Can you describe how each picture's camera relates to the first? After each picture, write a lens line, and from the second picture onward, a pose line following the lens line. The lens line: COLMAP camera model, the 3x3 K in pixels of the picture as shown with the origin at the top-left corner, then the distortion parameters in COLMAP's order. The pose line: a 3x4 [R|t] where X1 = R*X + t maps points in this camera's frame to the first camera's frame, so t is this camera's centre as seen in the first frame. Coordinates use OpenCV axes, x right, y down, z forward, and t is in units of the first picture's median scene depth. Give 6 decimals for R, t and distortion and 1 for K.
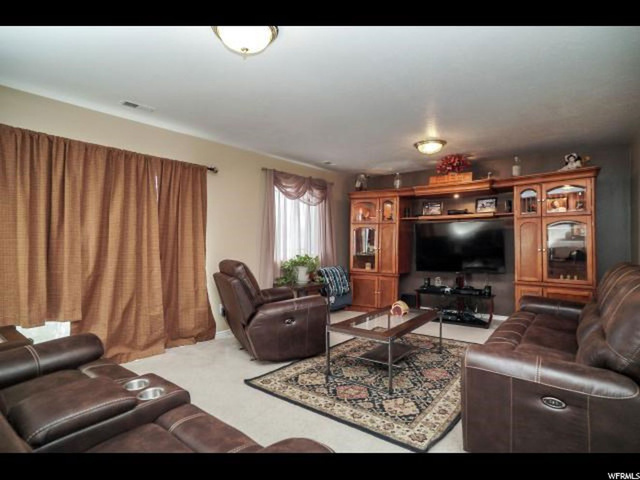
lens RADIAL K [[338.0, 0, 321.3], [0, 338.0, 242.8], [0, 0, 1]] dist [-0.069446, 0.024138]
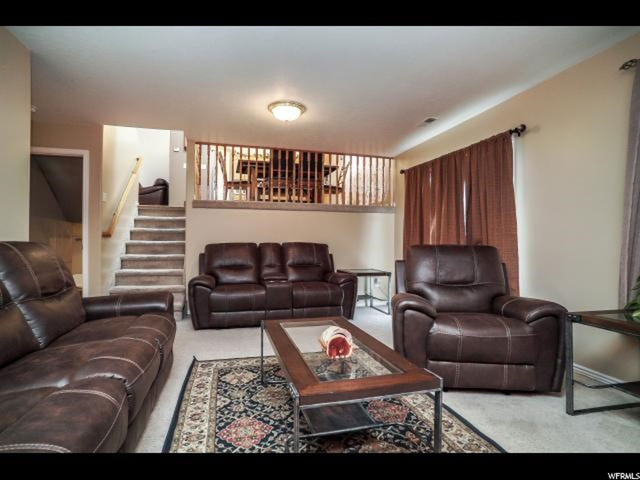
lens RADIAL K [[338.0, 0, 317.4], [0, 338.0, 239.2], [0, 0, 1]] dist [-0.069446, 0.024138]
pose [[-0.604503, -0.005252, -0.796586, 0.862939], [-0.003501, 0.999986, -0.003936, 0.059920], [0.796595, 0.000409, -0.604513, 1.702970]]
